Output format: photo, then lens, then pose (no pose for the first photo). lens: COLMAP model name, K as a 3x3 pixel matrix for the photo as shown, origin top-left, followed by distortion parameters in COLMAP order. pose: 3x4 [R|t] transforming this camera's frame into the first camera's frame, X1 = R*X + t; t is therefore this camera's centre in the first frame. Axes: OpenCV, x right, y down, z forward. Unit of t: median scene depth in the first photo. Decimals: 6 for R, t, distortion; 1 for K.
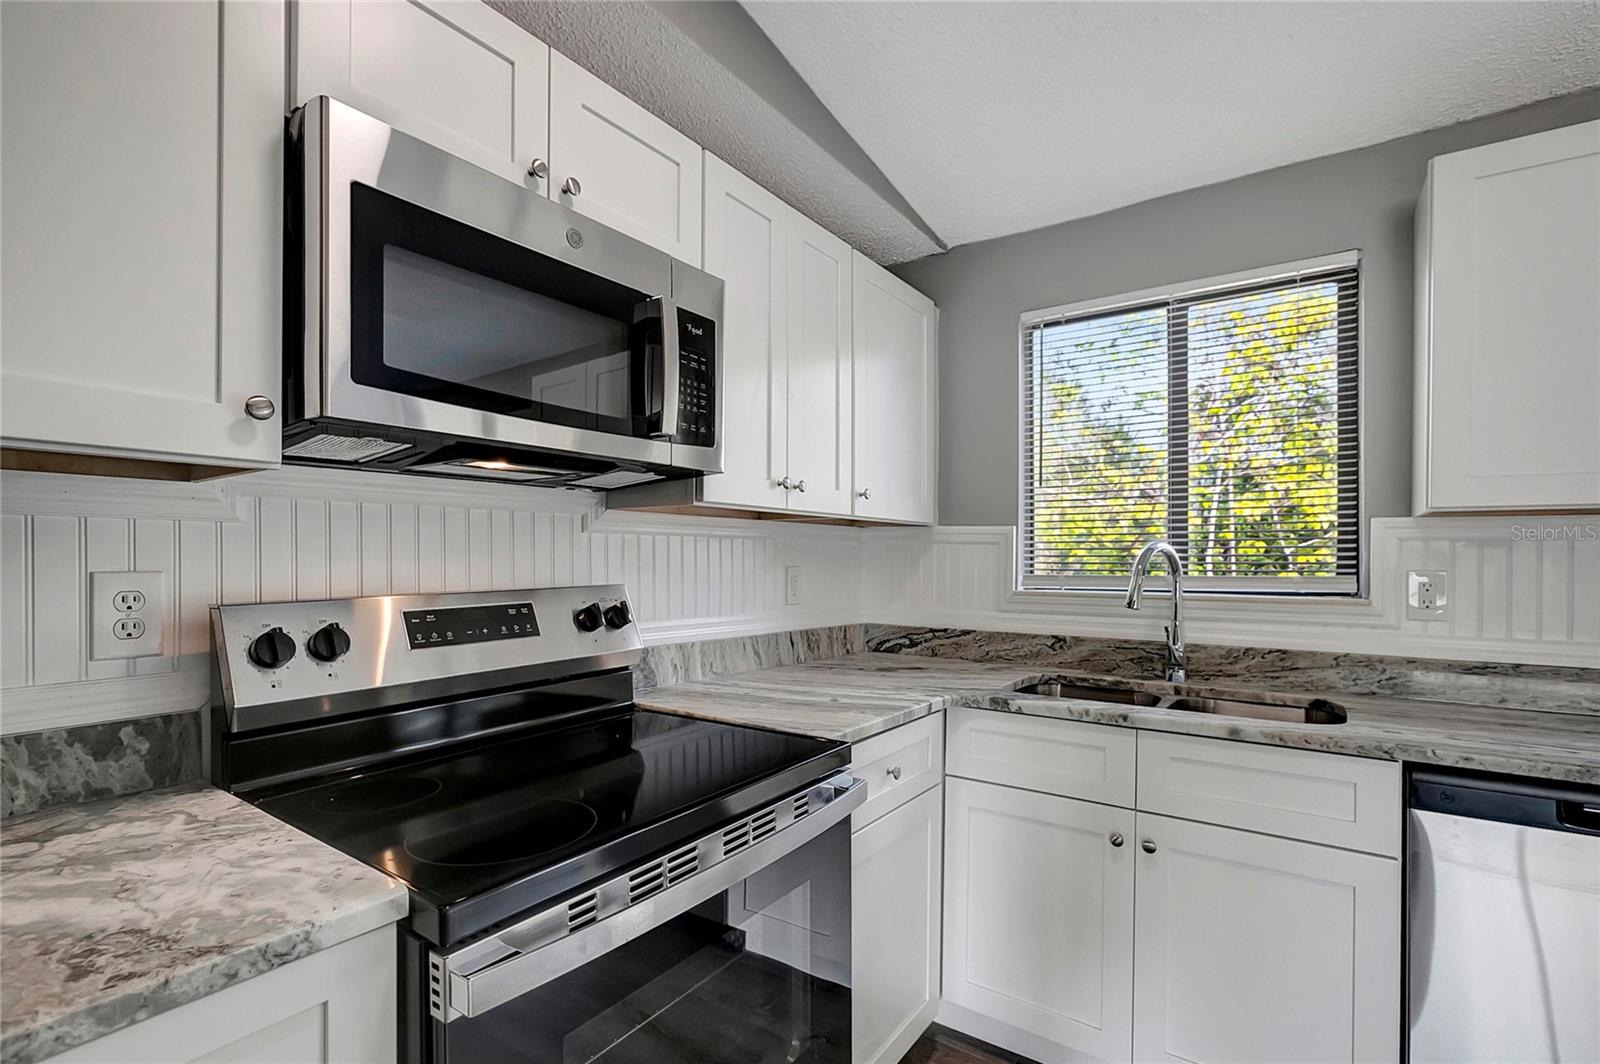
lens RADIAL K [[738.3, 0, 806.3], [0, 738.3, 559.6], [0, 0, 1]] dist [-0.032940, 0.020769]
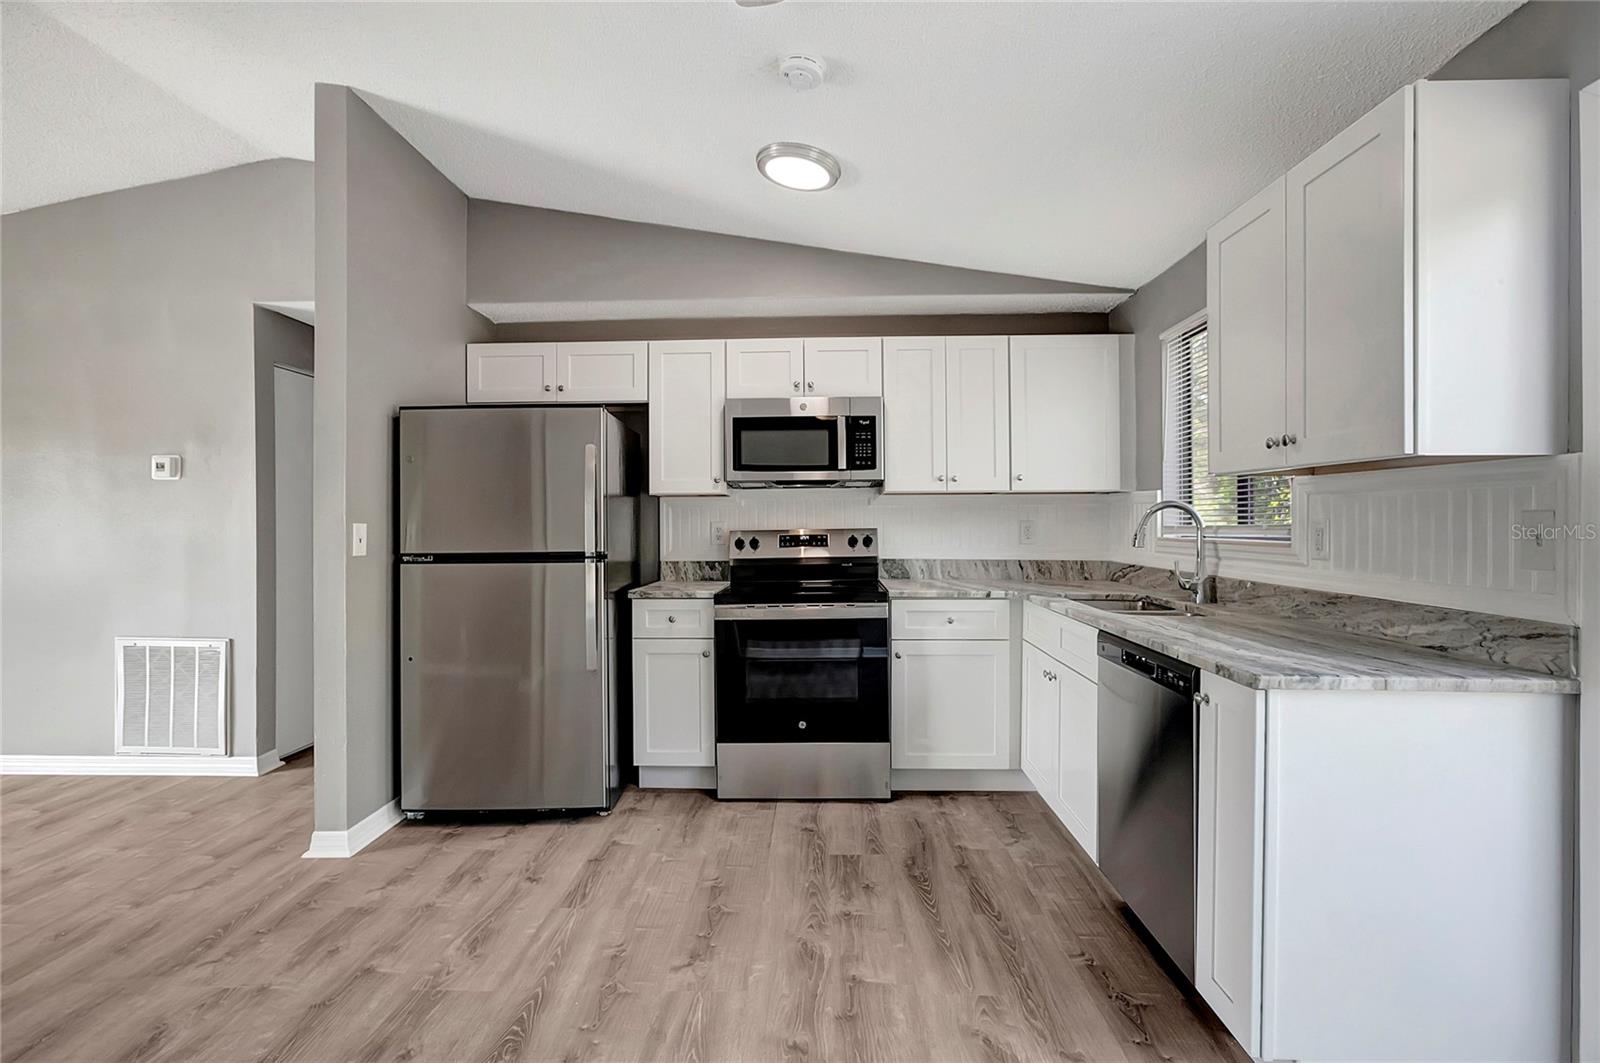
lens RADIAL K [[728.1, 0, 798.7], [0, 728.1, 519.7], [0, 0, 1]] dist [-0.034292, 0.019234]
pose [[0.542171, -0.009211, -0.840218, 1.383746], [0.006320, 0.999956, -0.006884, 0.019428], [0.840245, -0.001578, 0.542205, -0.387271]]
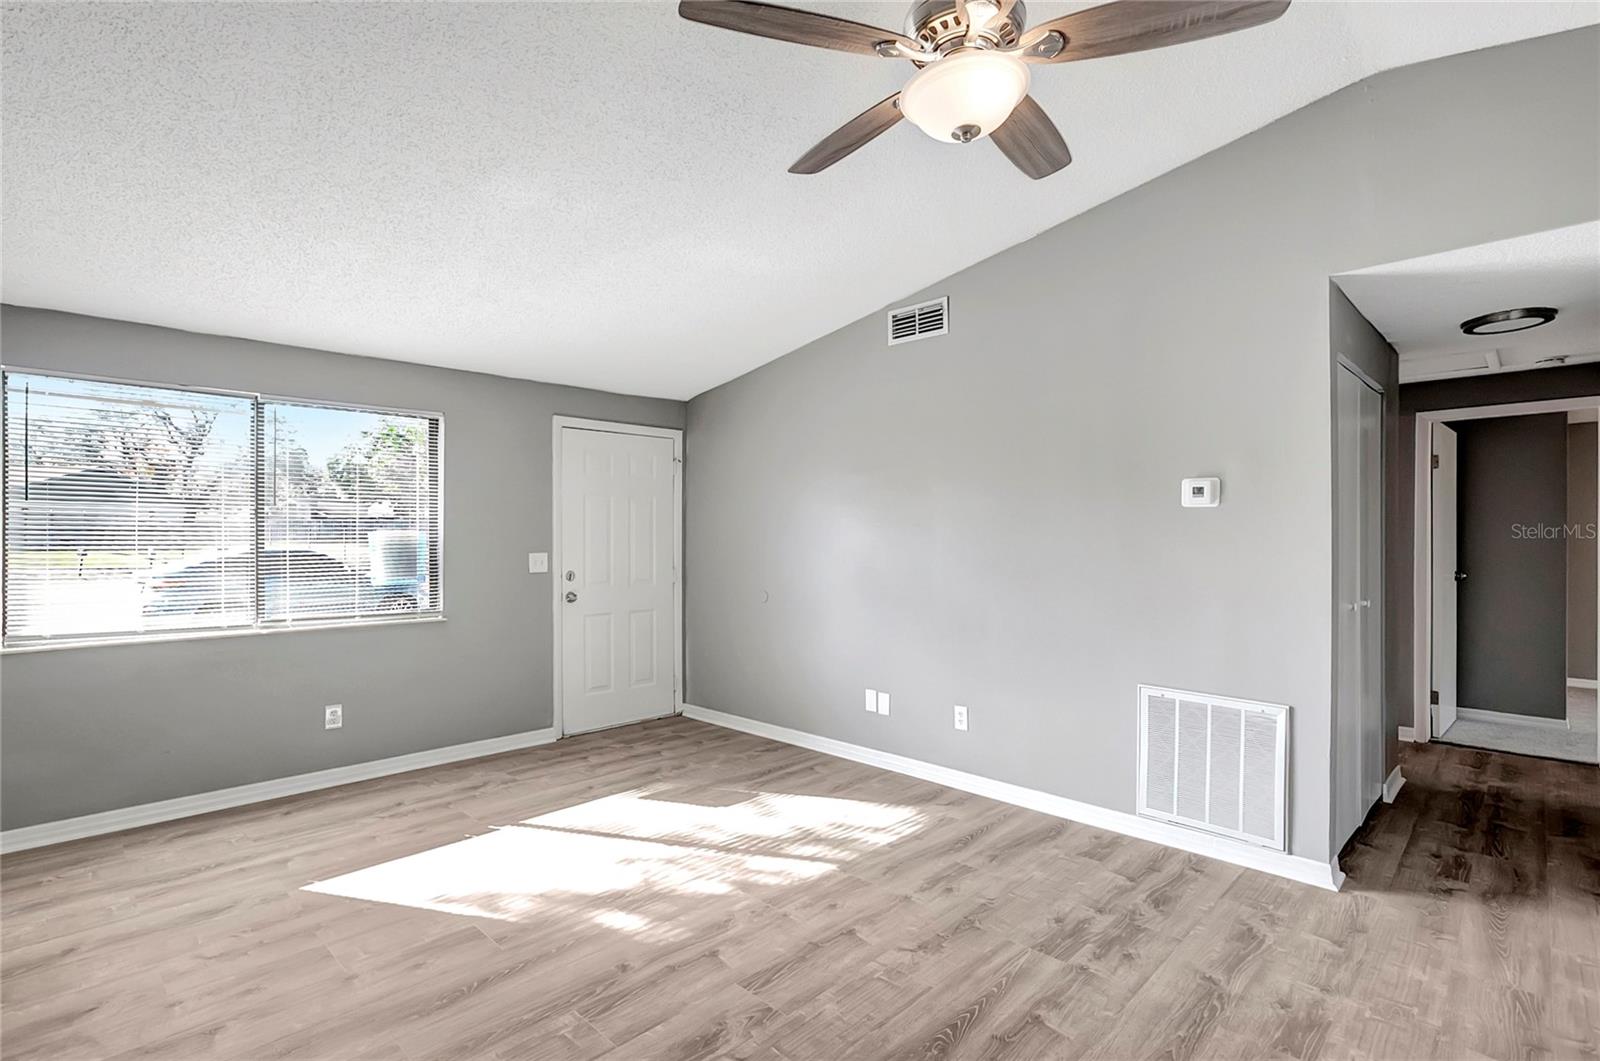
lens RADIAL K [[776.8, 0, 800.0], [0, 776.8, 530.5], [0, 0, 1]] dist [-0.036744, 0.024939]
pose [[-0.162465, -0.007962, -0.986682, 0.721905], [-0.006092, 0.999956, -0.007066, -0.041599], [0.986695, 0.004863, -0.162507, -1.399045]]
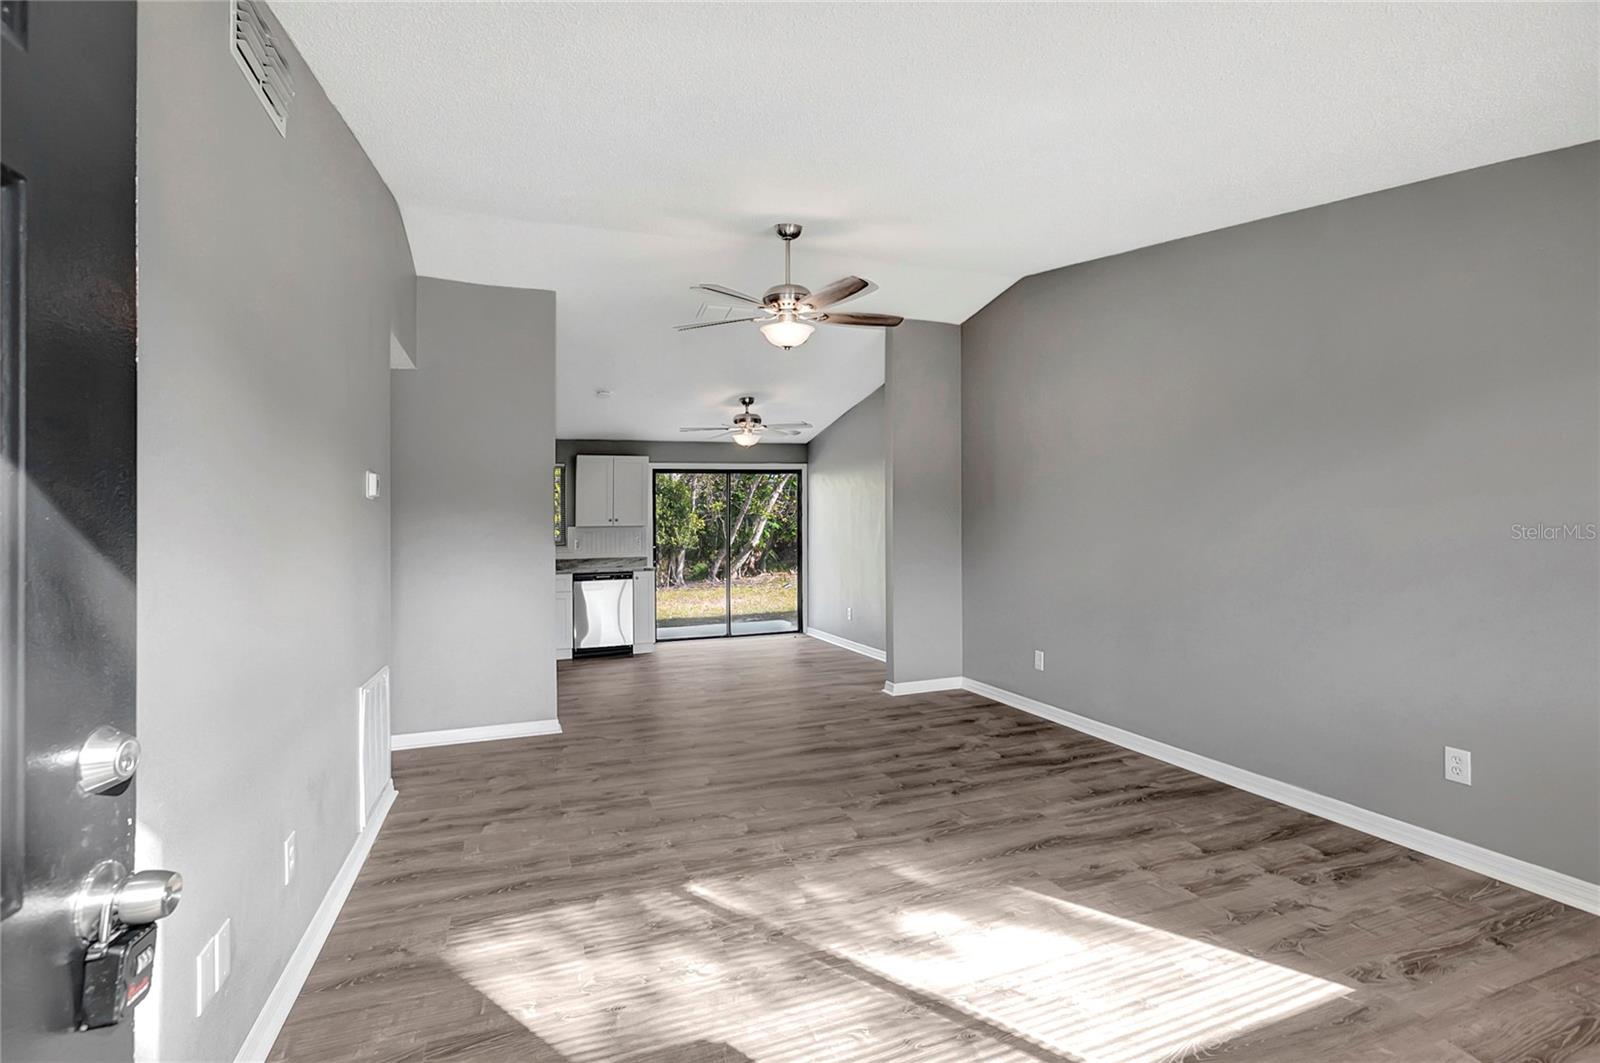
lens RADIAL K [[723.5, 0, 790.2], [0, 723.5, 545.3], [0, 0, 1]] dist [-0.034383, 0.021048]
pose [[0.578192, -0.030883, 0.815316, -1.971280], [0.020737, 0.999517, 0.023154, -0.019184], [-0.815637, 0.003520, 0.578553, -2.575831]]
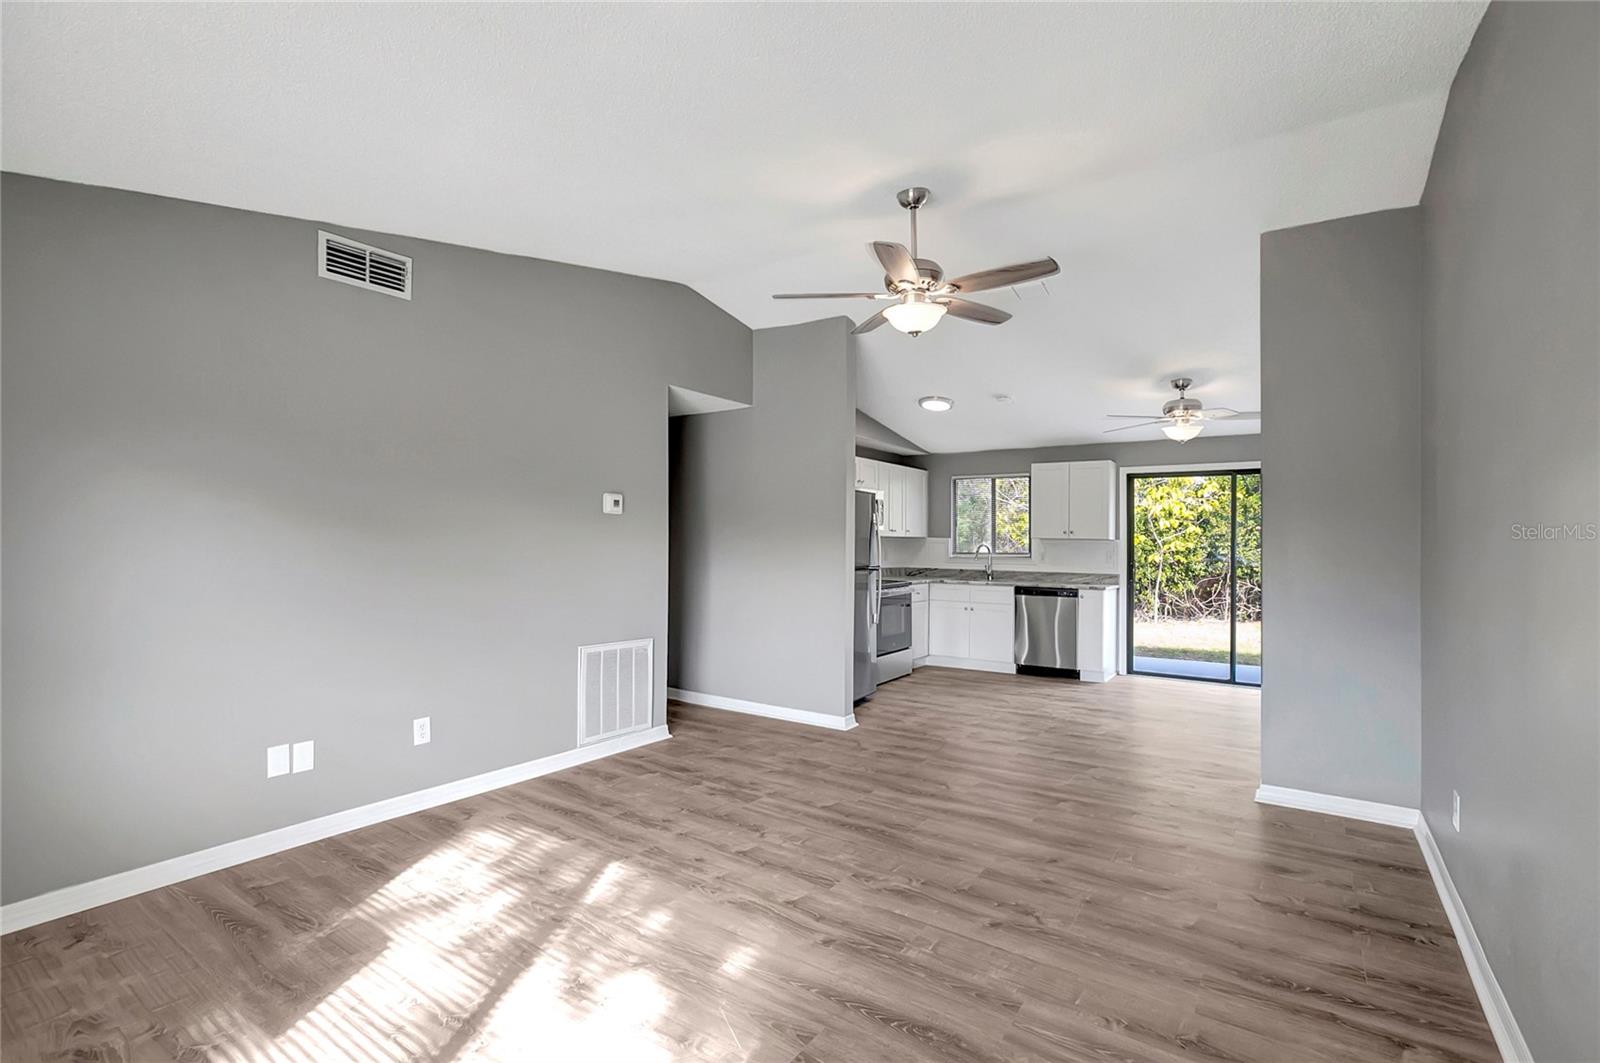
lens RADIAL K [[717.5, 0, 800.0], [0, 717.5, 531.5], [0, 0, 1]] dist [-0.031642, 0.018146]
pose [[0.999984, 0.005301, -0.001724, -0.554429], [-0.005333, 0.999807, -0.018905, -0.013585], [0.001623, 0.018914, 0.999820, -3.156104]]
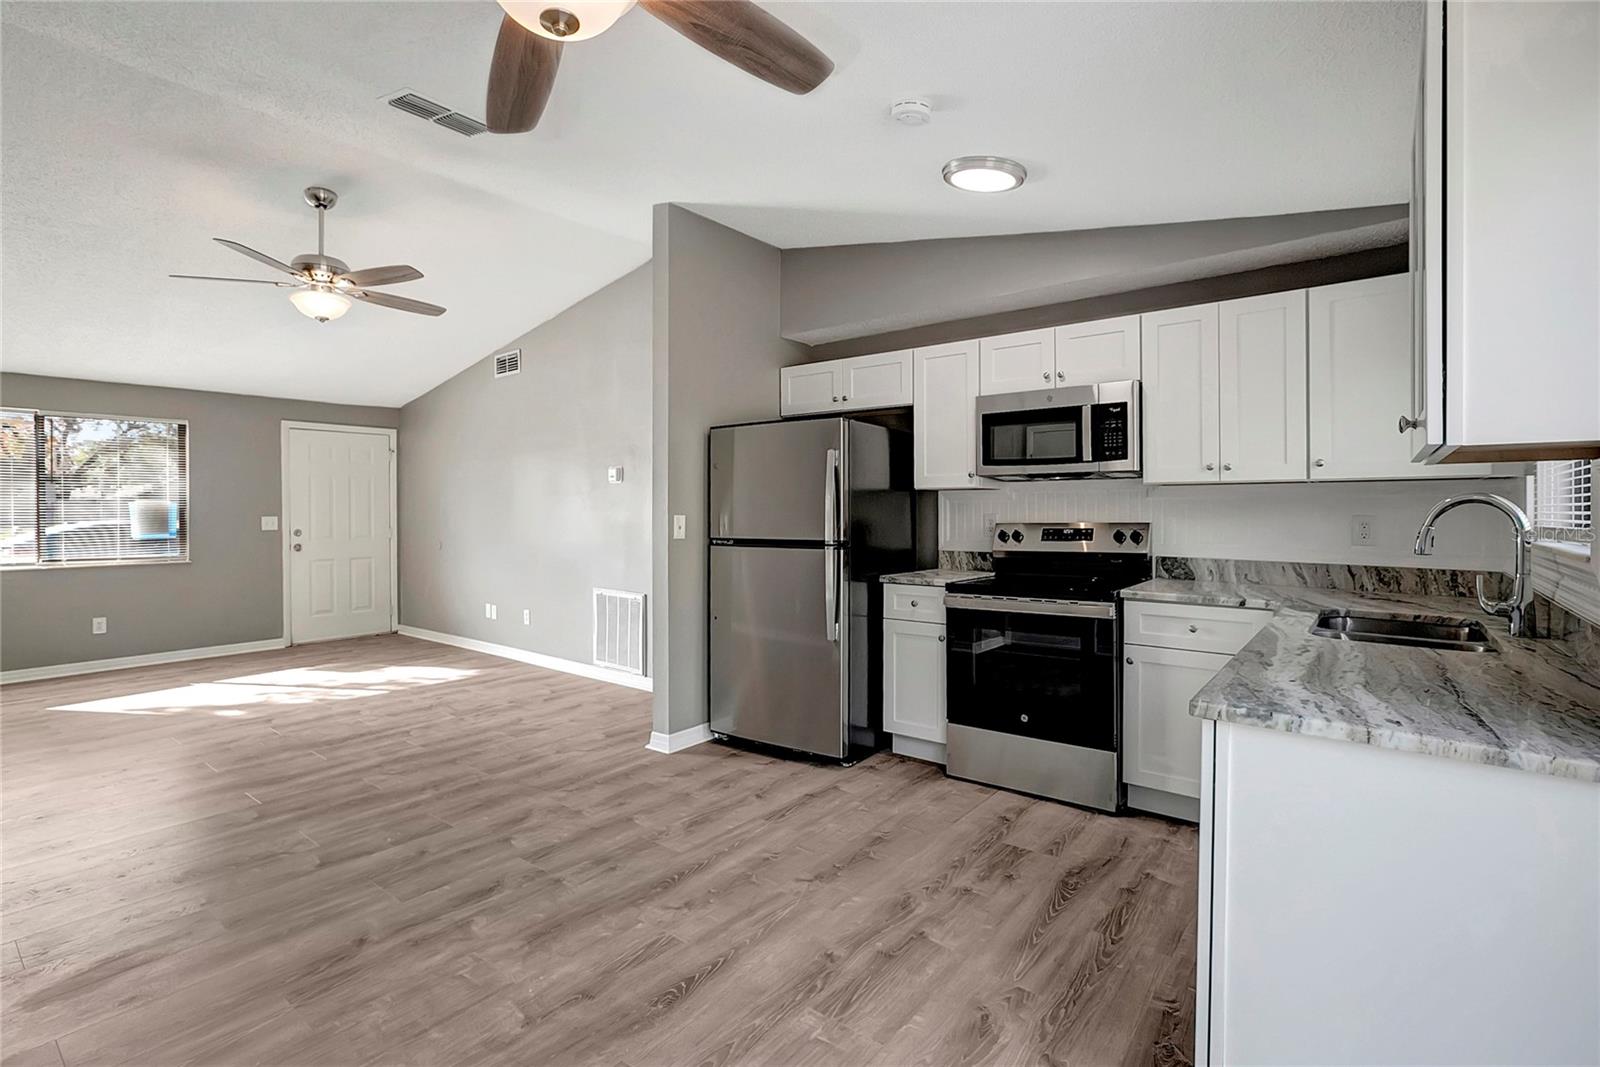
lens RADIAL K [[753.5, 0, 787.0], [0, 753.5, 507.6], [0, 0, 1]] dist [-0.032880, 0.024303]
pose [[-0.071400, -0.004481, -0.997438, 1.760661], [0.001419, 0.999988, -0.004594, -0.000459], [0.997447, -0.001744, -0.071392, 0.121004]]
